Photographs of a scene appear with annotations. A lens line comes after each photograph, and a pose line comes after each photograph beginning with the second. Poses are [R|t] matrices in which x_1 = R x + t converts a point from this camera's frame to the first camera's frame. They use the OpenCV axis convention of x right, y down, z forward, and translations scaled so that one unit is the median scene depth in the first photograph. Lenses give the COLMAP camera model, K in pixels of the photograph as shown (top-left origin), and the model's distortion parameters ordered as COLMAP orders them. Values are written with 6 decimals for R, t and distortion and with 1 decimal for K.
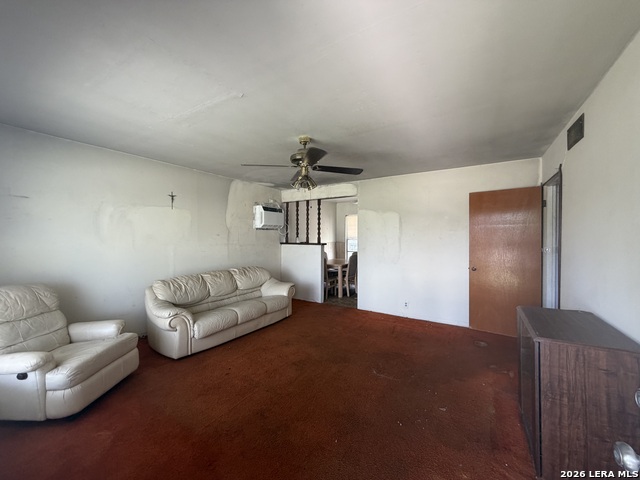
lens RADIAL K [[256.3, 0, 318.1], [0, 256.3, 240.1], [0, 0, 1]] dist [0.000307, 0.000082]
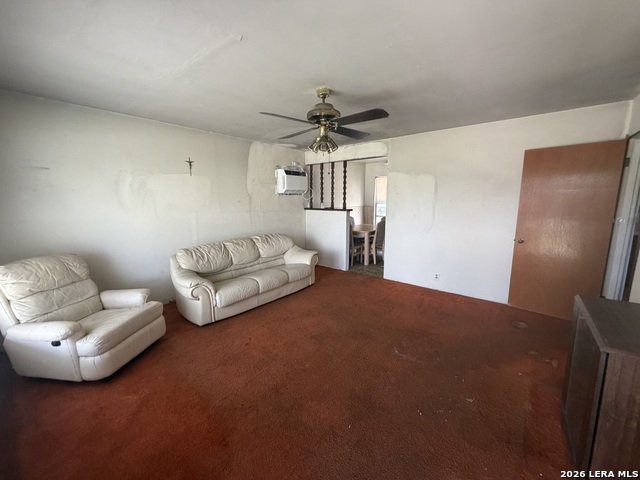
lens RADIAL K [[256.3, 0, 318.1], [0, 256.3, 240.1], [0, 0, 1]] dist [0.000307, 0.000082]
pose [[0.993274, 0.012791, -0.115079, 0.036923], [0.004665, 0.988652, 0.150148, -0.036632], [0.115693, -0.149675, 0.981943, 0.098307]]
